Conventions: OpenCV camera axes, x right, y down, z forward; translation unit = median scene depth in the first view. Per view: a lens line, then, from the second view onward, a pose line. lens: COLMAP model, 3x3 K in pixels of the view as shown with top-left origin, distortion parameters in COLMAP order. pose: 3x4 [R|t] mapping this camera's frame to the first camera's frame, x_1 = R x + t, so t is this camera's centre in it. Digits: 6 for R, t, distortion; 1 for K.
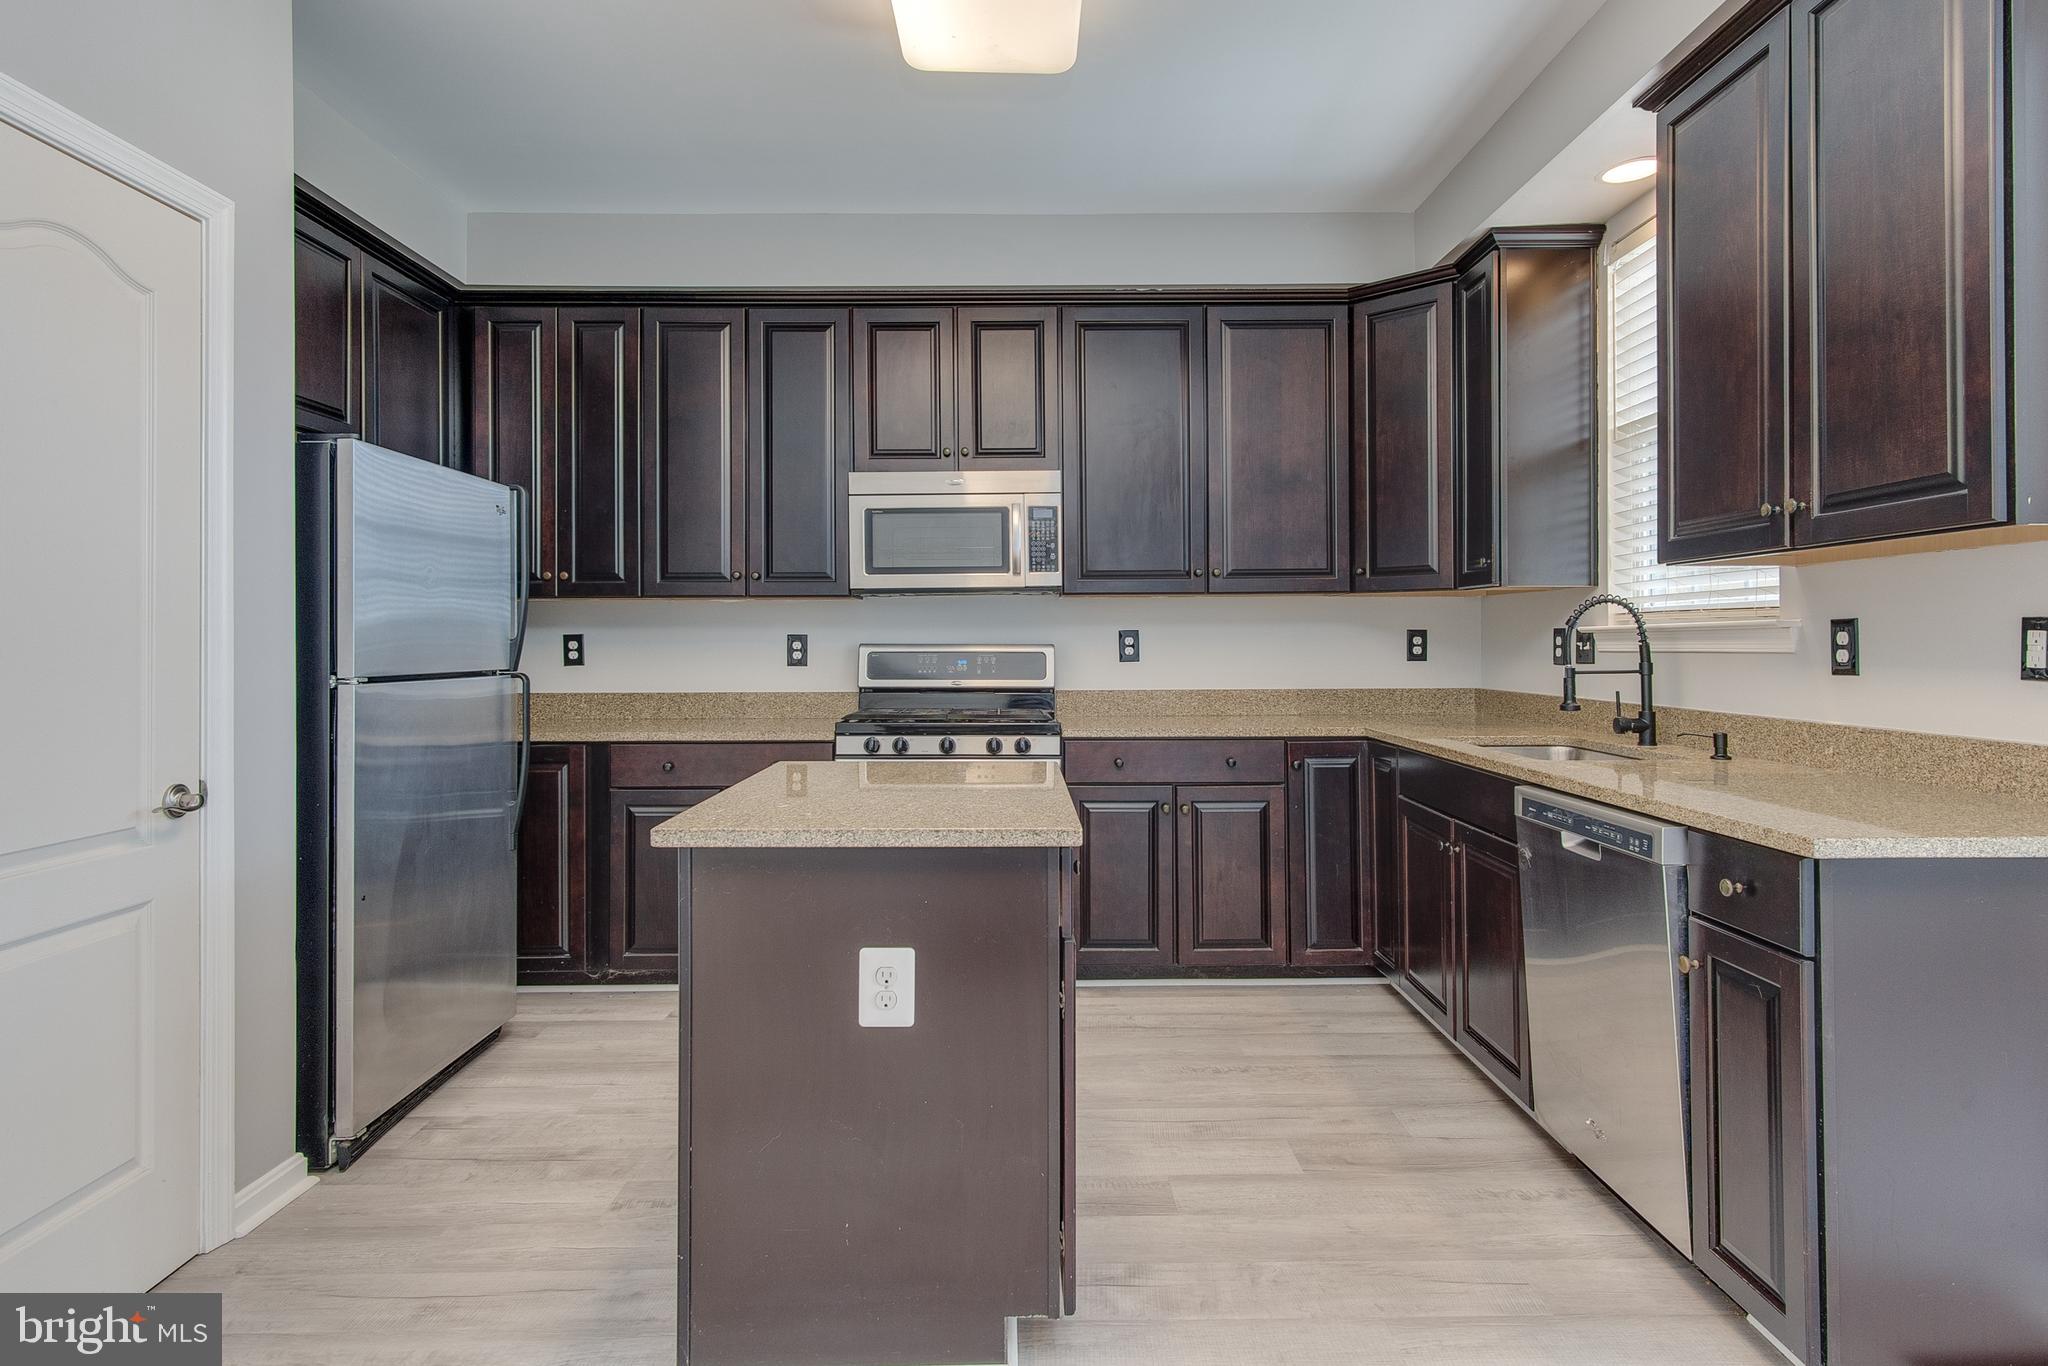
lens RADIAL K [[1114.5, 0, 1017.5], [0, 1114.5, 631.8], [0, 0, 1]] dist [0.006516, 0.000486]
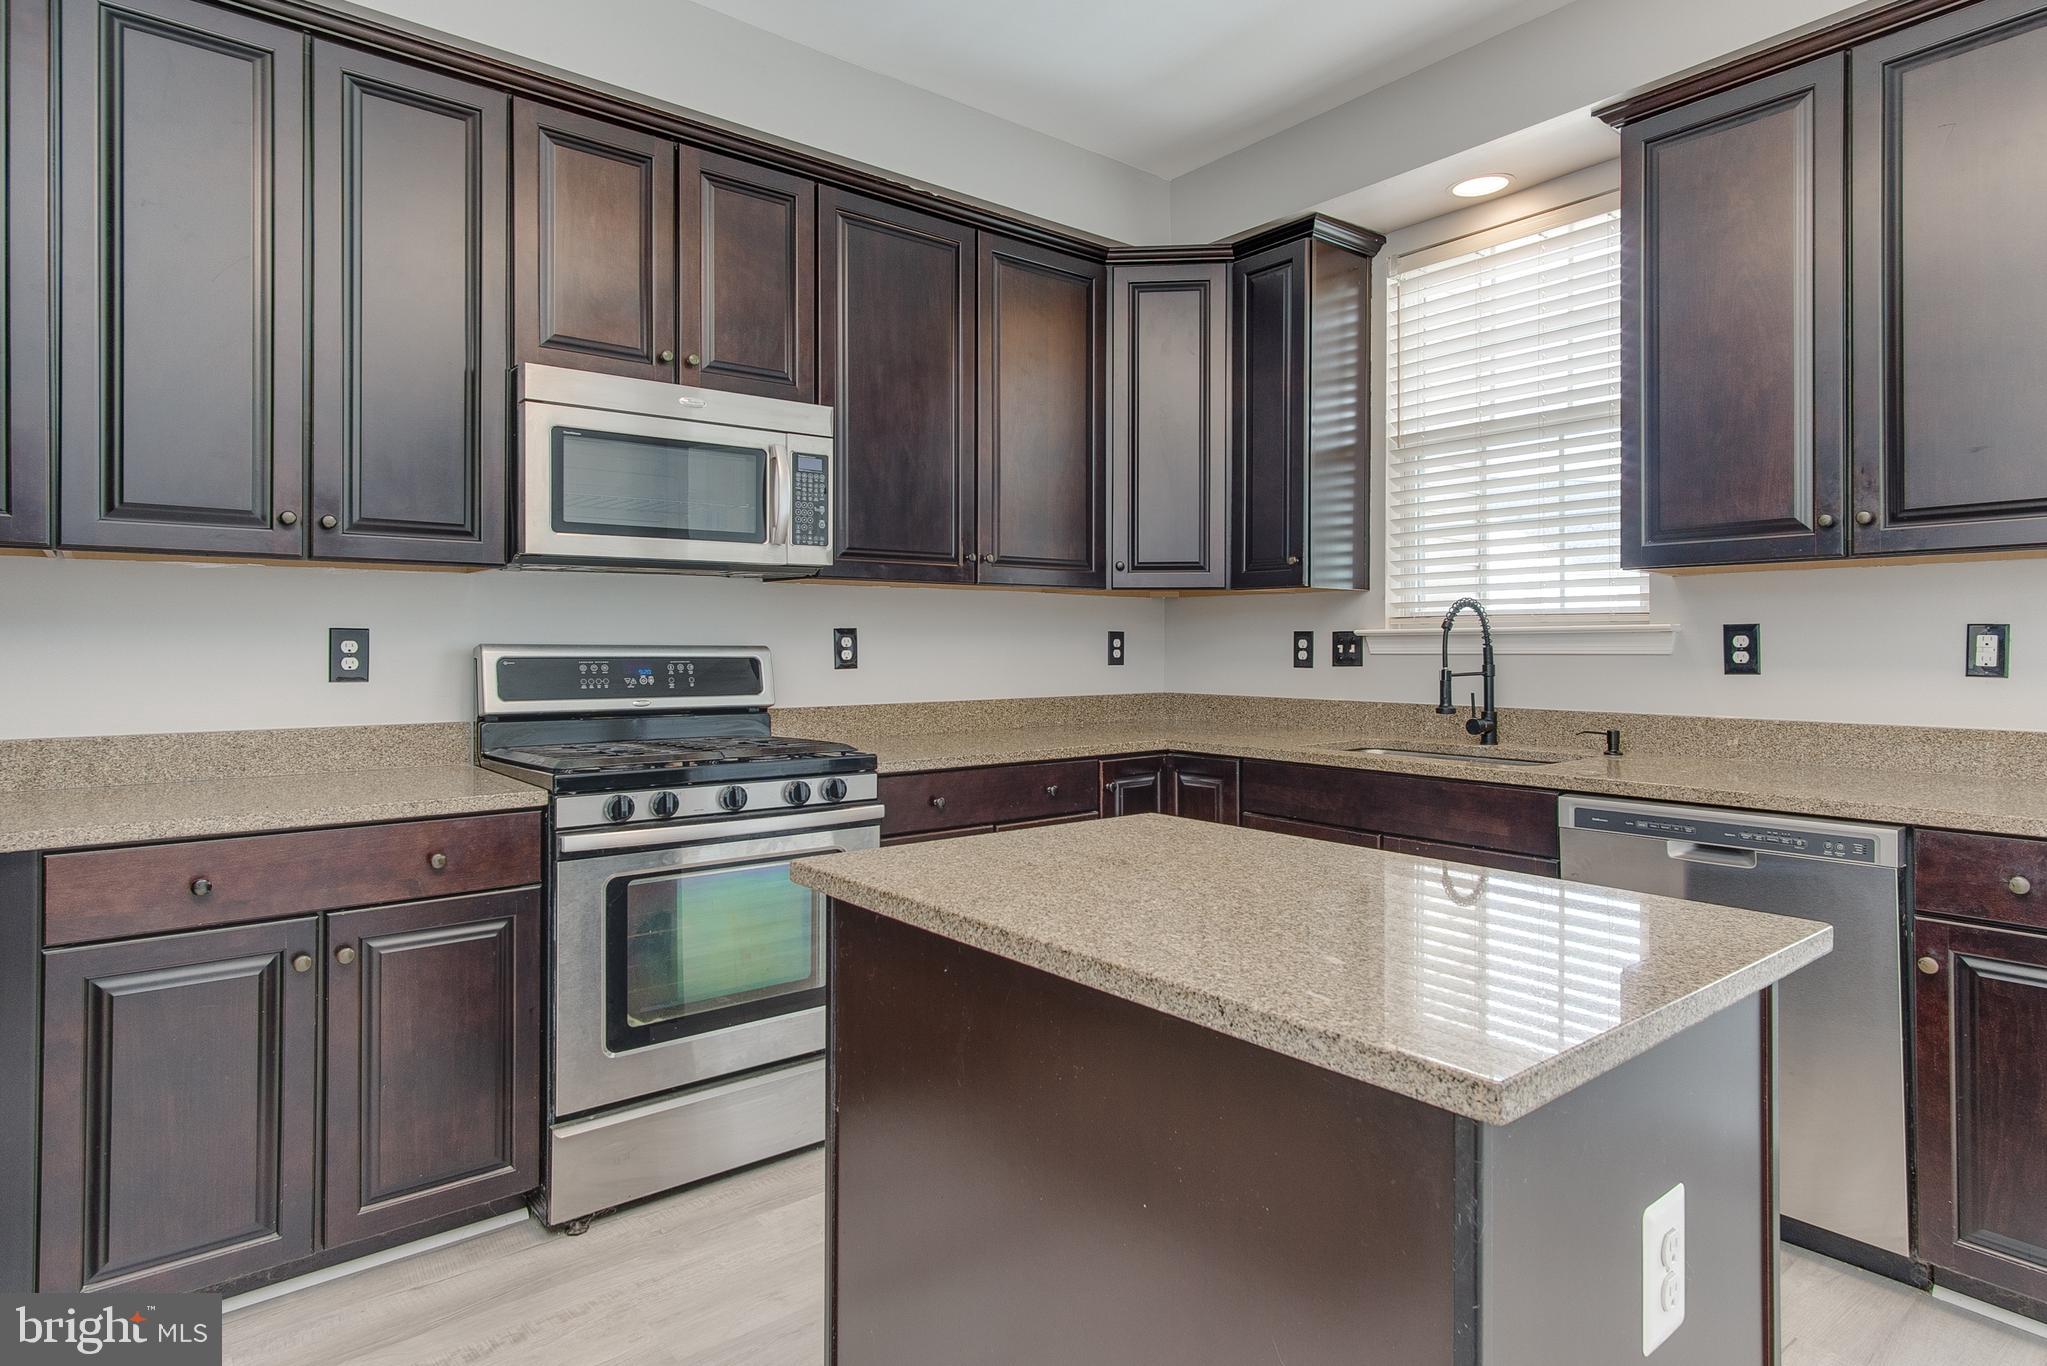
lens RADIAL K [[1118.3, 0, 1027.5], [0, 1118.3, 643.0], [0, 0, 1]] dist [0.002614, 0.000514]
pose [[0.777849, 0.004532, 0.628435, -0.344644], [-0.008640, 0.999957, 0.003483, 0.006168], [-0.628392, -0.008139, 0.777854, 0.376172]]
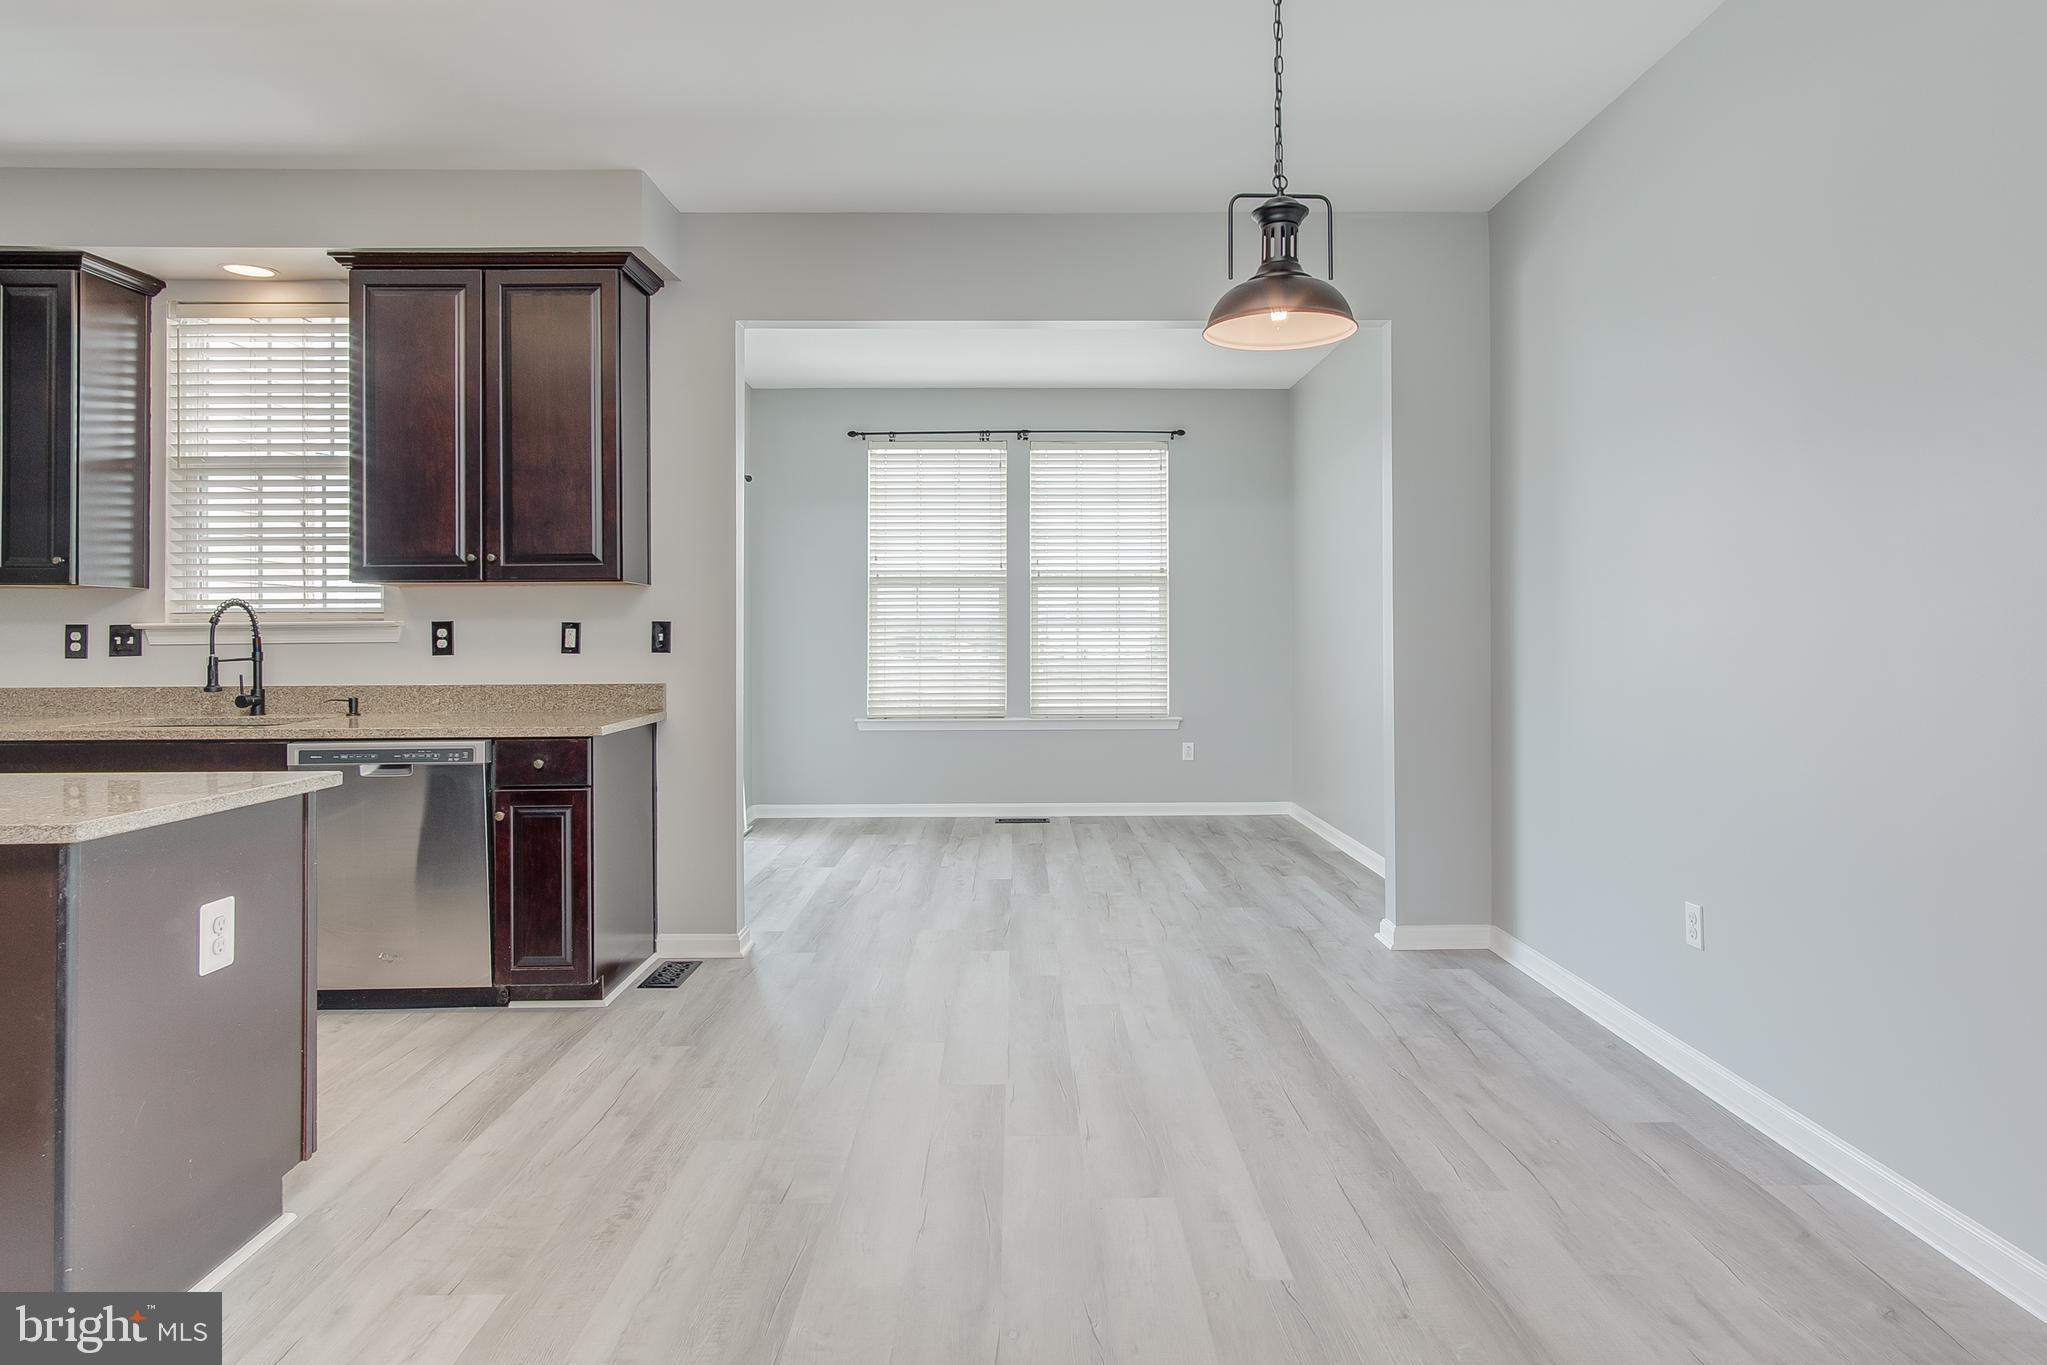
lens RADIAL K [[1123.7, 0, 1032.1], [0, 1123.7, 625.6], [0, 0, 1]] dist [0.005923, 0.001245]
pose [[-0.010866, 0.011248, 0.999878, -0.619980], [-0.004237, 0.999927, -0.011295, 0.006410], [-0.999932, -0.004359, -0.010817, 0.091127]]
